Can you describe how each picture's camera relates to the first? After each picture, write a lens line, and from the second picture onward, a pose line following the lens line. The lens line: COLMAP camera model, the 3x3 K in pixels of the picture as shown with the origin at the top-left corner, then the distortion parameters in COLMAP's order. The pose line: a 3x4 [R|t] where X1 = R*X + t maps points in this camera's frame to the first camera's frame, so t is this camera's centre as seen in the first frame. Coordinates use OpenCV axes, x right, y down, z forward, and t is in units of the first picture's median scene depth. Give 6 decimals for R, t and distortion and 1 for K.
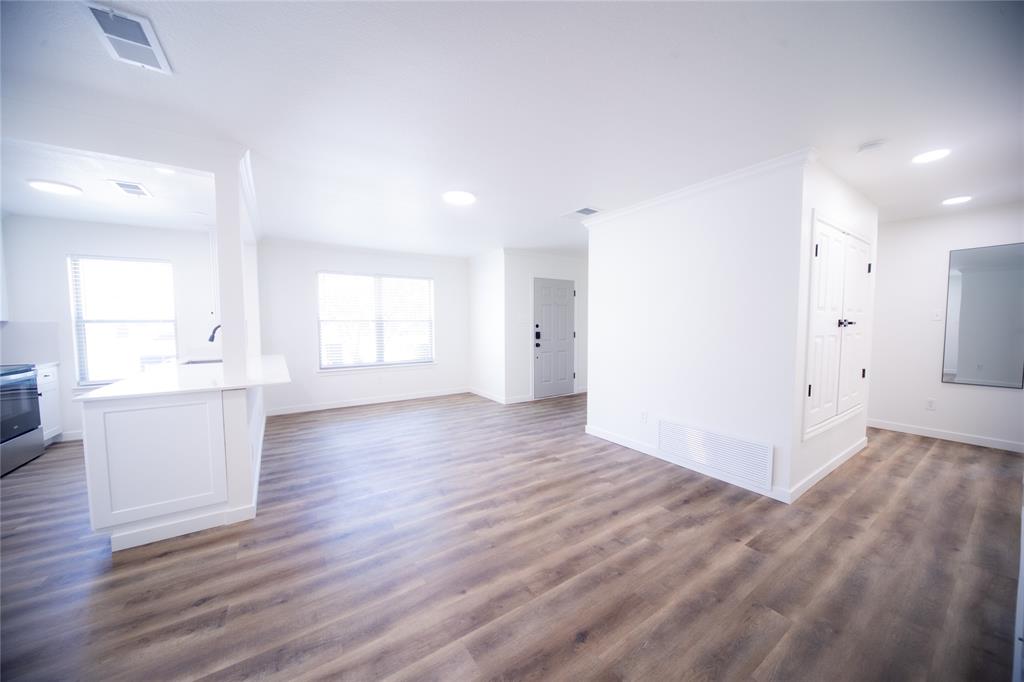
lens RADIAL K [[354.3, 0, 511.2], [0, 354.3, 344.7], [0, 0, 1]] dist [-0.014686, 0.001540]
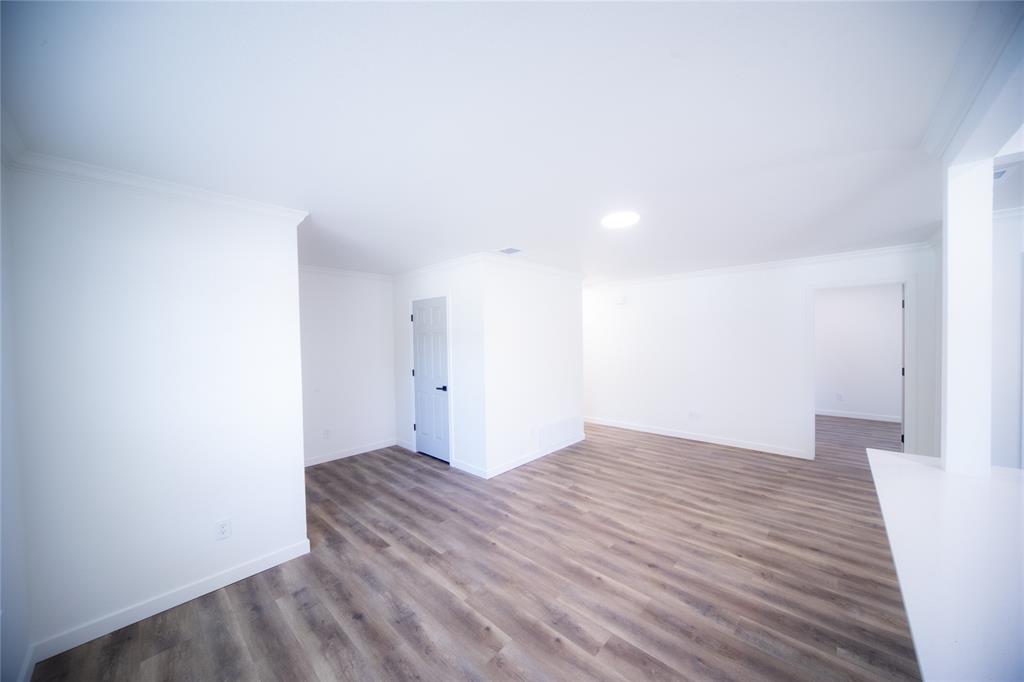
lens RADIAL K [[354.3, 0, 511.2], [0, 354.3, 344.7], [0, 0, 1]] dist [-0.014686, 0.001540]
pose [[-0.229180, -0.012480, 0.973304, -0.933783], [0.077044, 0.996548, 0.030919, -0.166805], [-0.970330, 0.082073, -0.227427, 1.499811]]
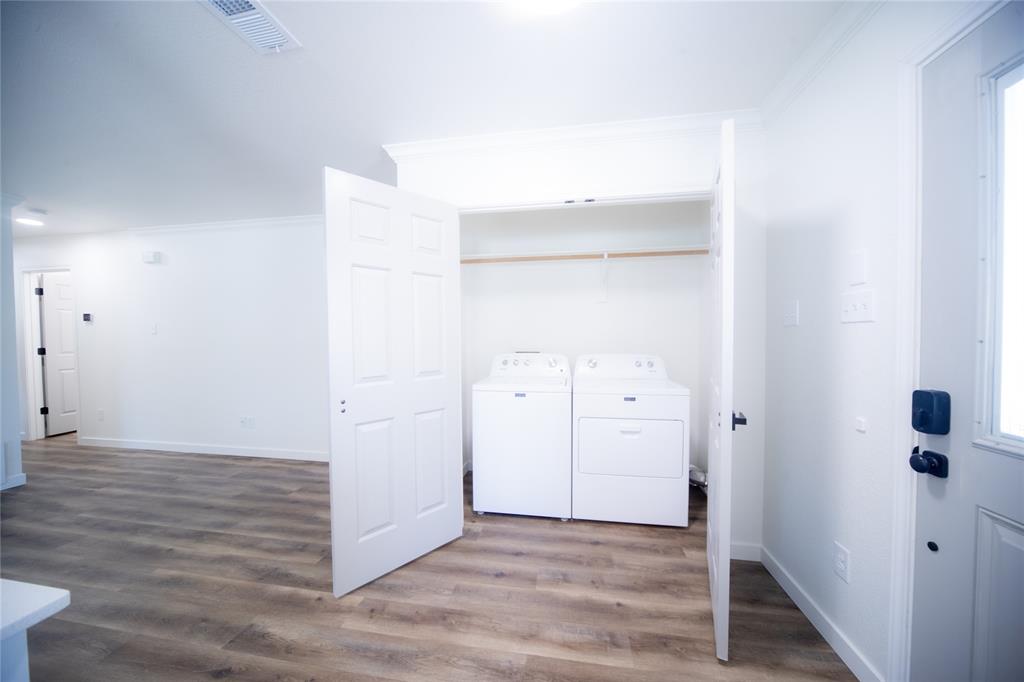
lens RADIAL K [[354.3, 0, 511.2], [0, 354.3, 344.7], [0, 0, 1]] dist [-0.014686, 0.001540]
pose [[-0.729888, -0.010909, 0.683480, -0.995196], [0.044473, 0.996996, 0.063405, -0.017856], [-0.682119, 0.076675, -0.727210, 0.554177]]
